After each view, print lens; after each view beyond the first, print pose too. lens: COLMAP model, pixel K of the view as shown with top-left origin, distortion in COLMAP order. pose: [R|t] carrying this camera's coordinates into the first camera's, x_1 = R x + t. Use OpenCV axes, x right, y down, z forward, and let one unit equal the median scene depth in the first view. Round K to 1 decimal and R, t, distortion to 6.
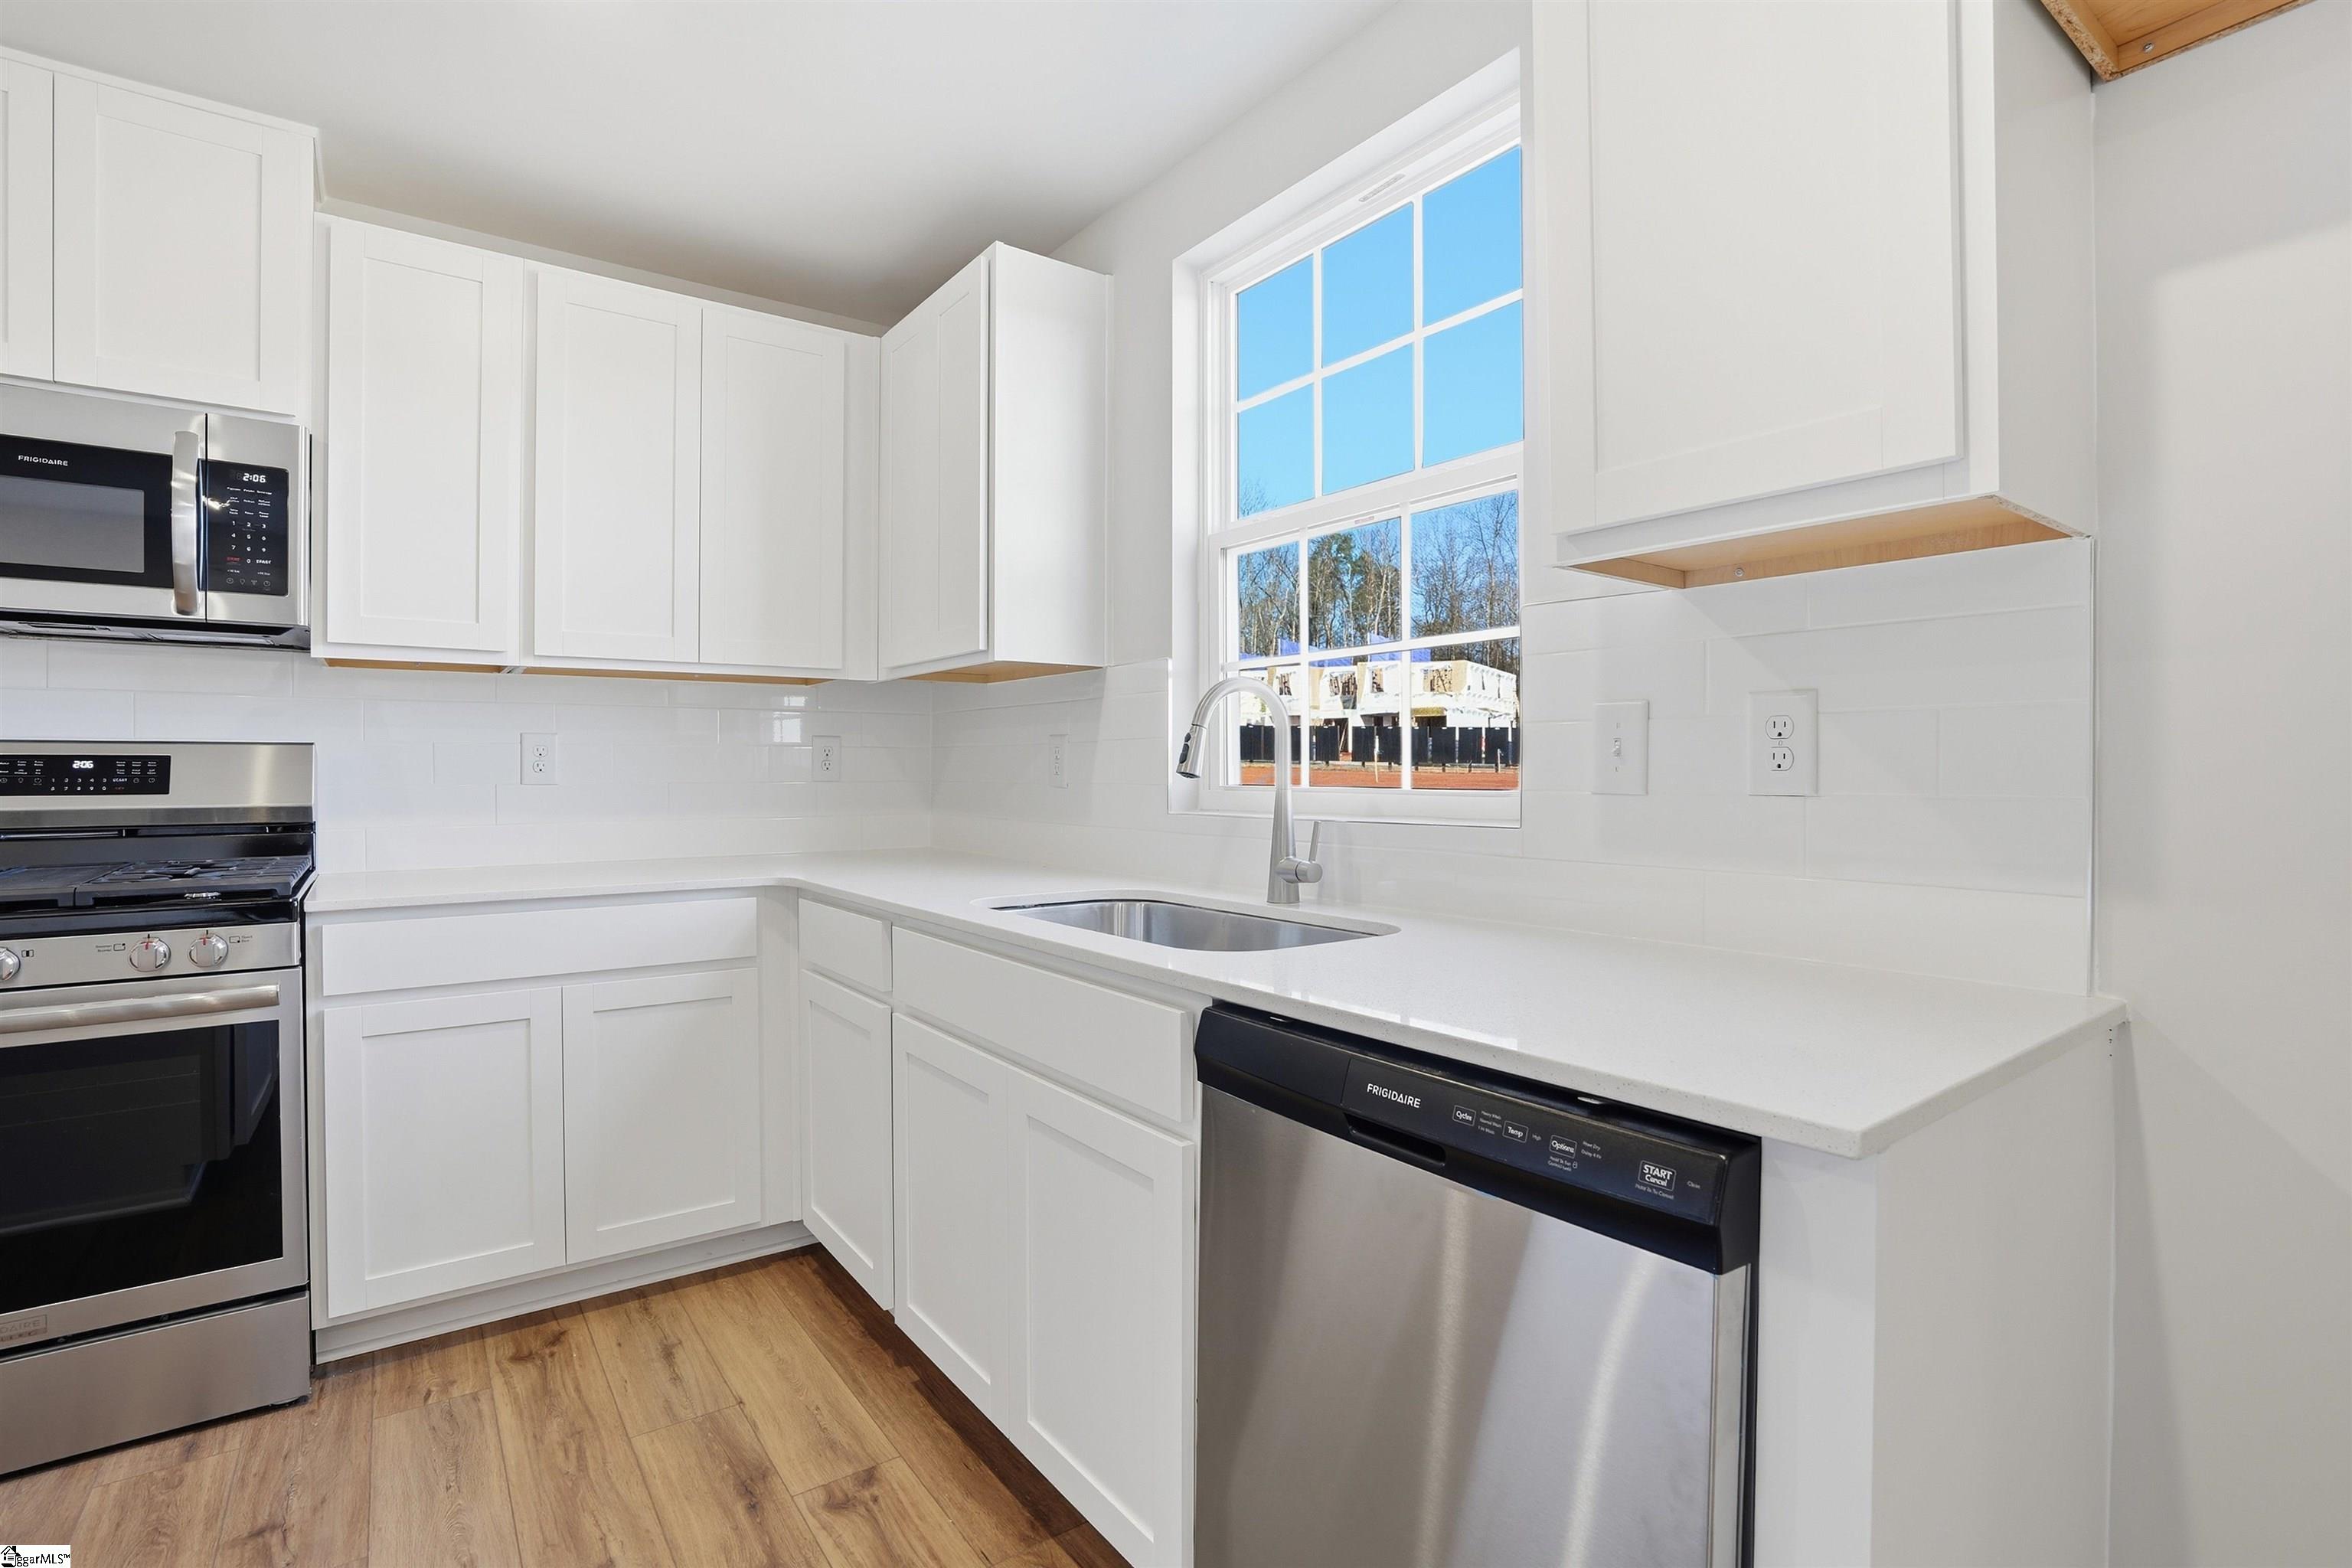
lens RADIAL K [[1119.9, 0, 1189.8], [0, 1119.9, 774.3], [0, 0, 1]] dist [-0.052291, 0.017010]
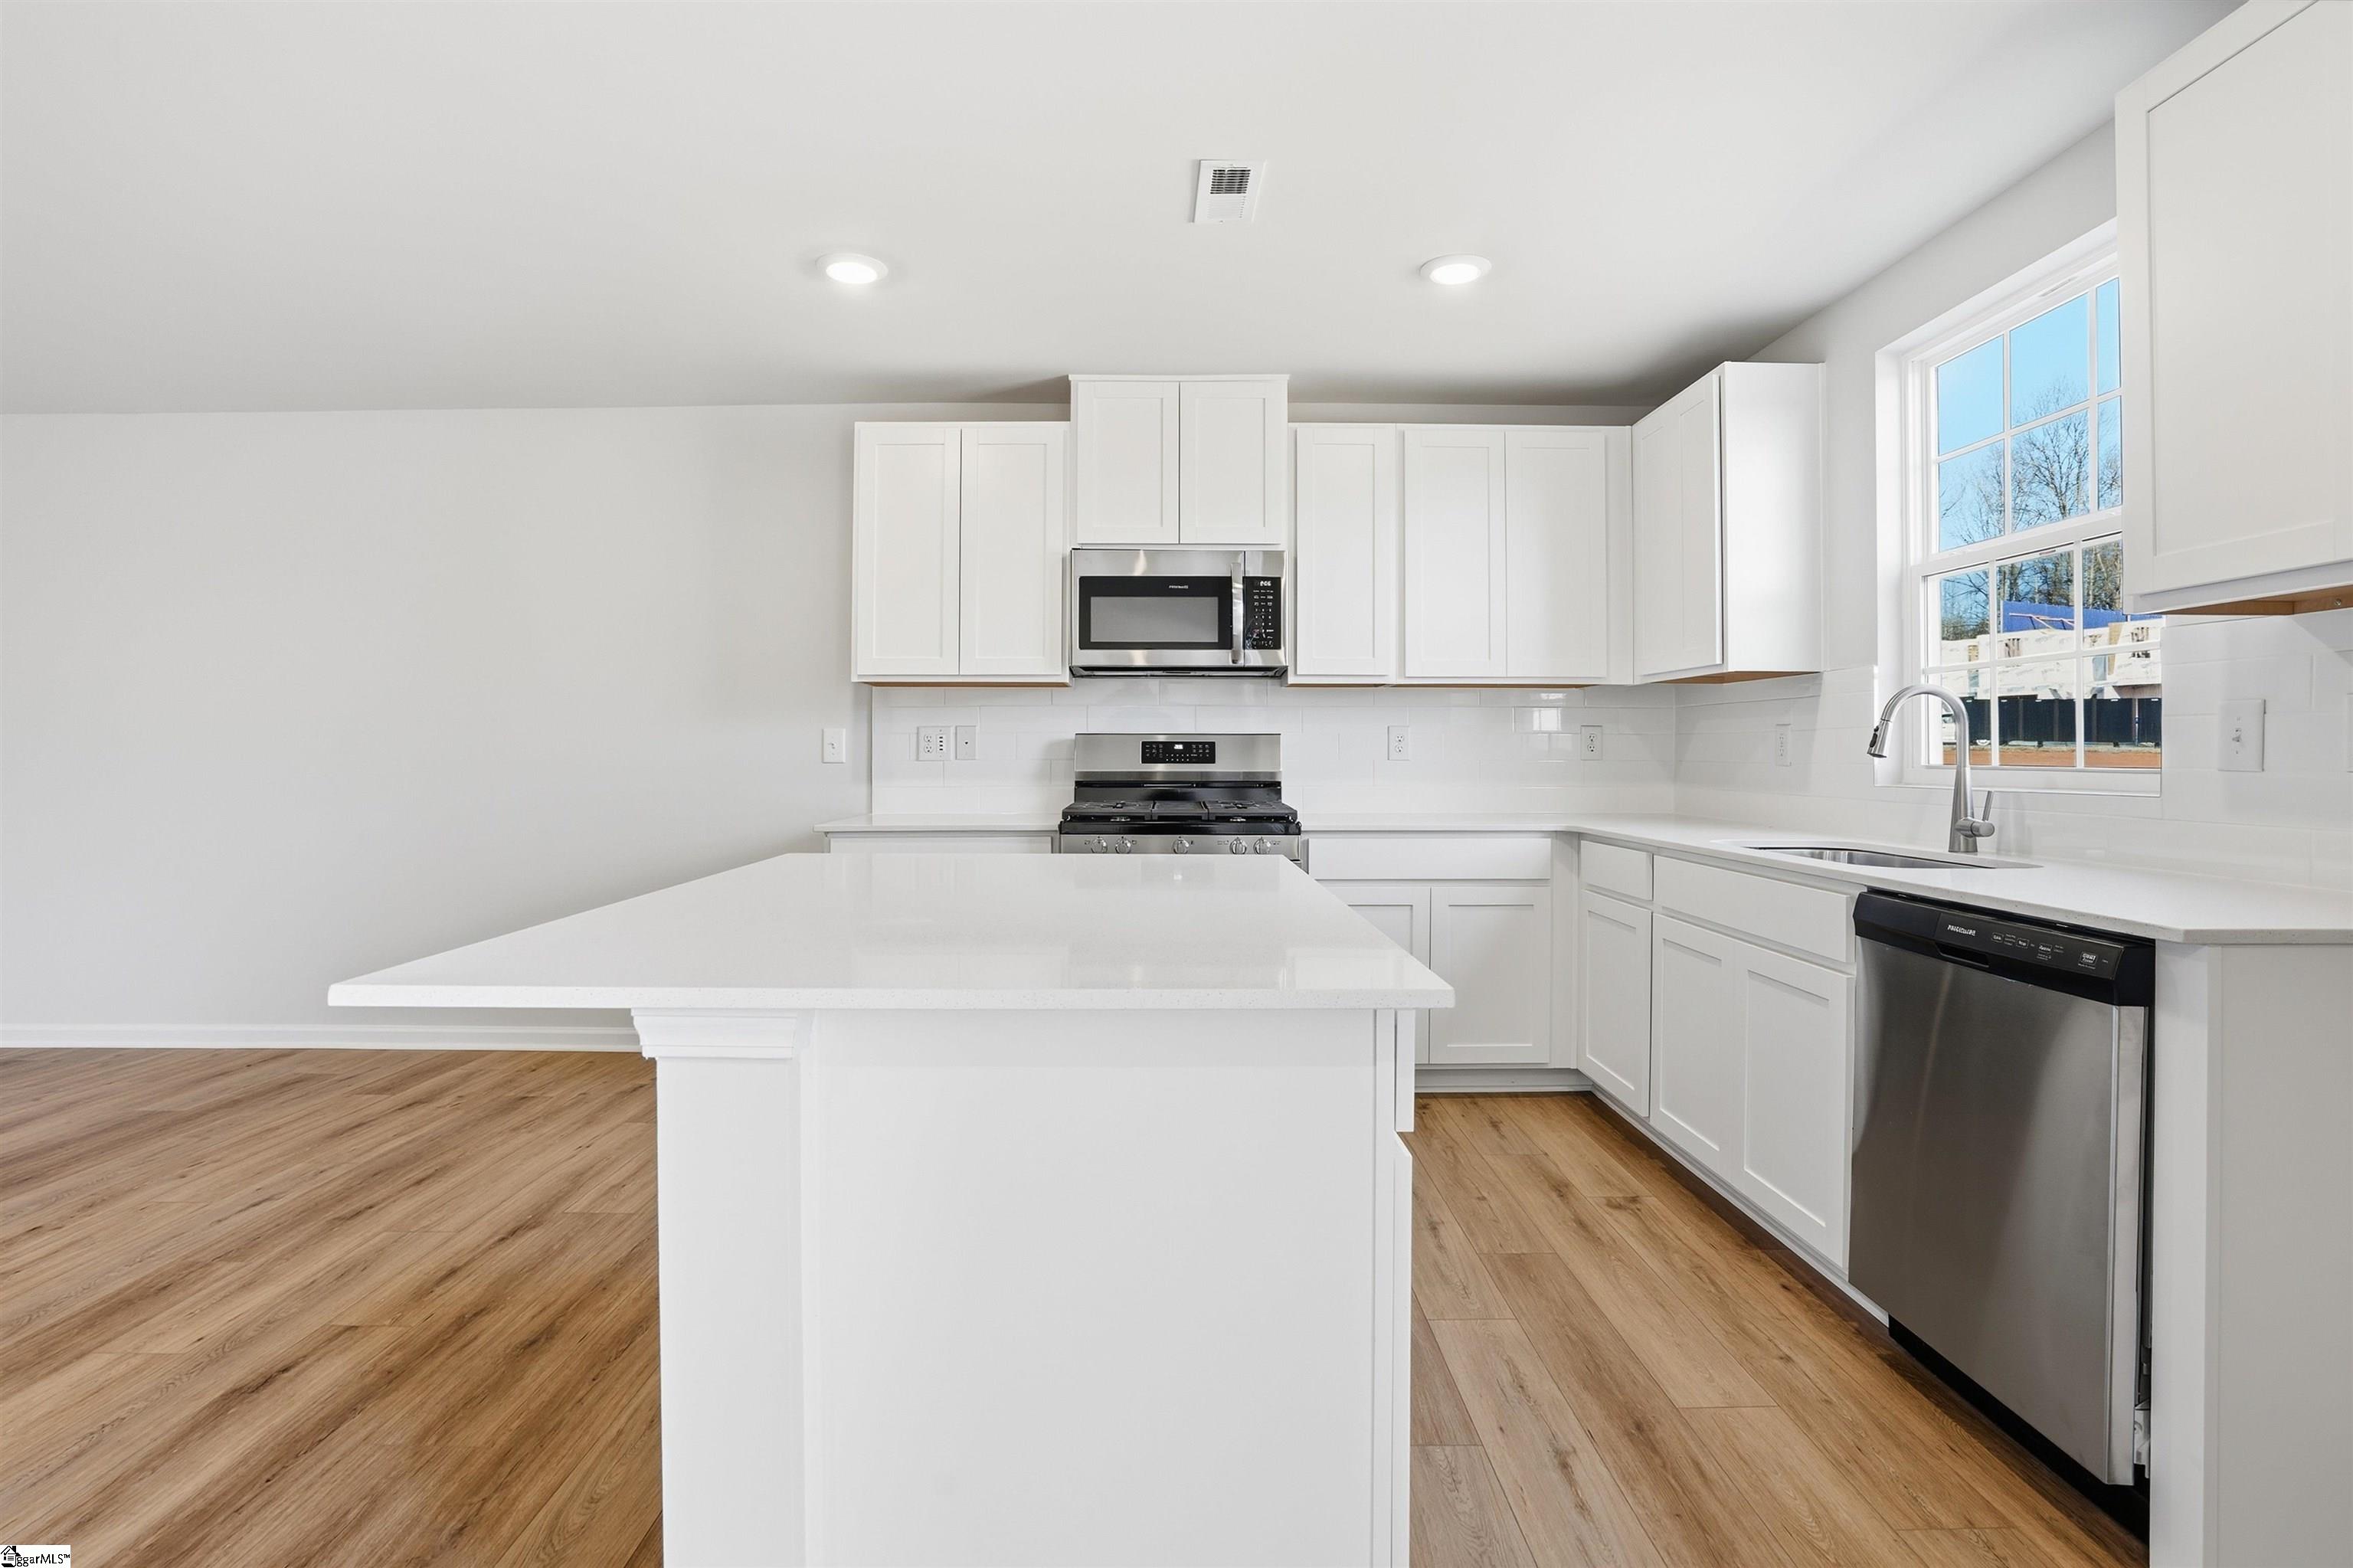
lens RADIAL K [[1062.5, 0, 1207.9], [0, 1062.5, 743.2], [0, 0, 1]] dist [-0.033538, 0.003835]
pose [[0.805987, -0.000566, -0.591932, 0.080192], [-0.007493, 0.999910, -0.011158, 0.005218], [0.591885, 0.013428, 0.805910, -0.438602]]
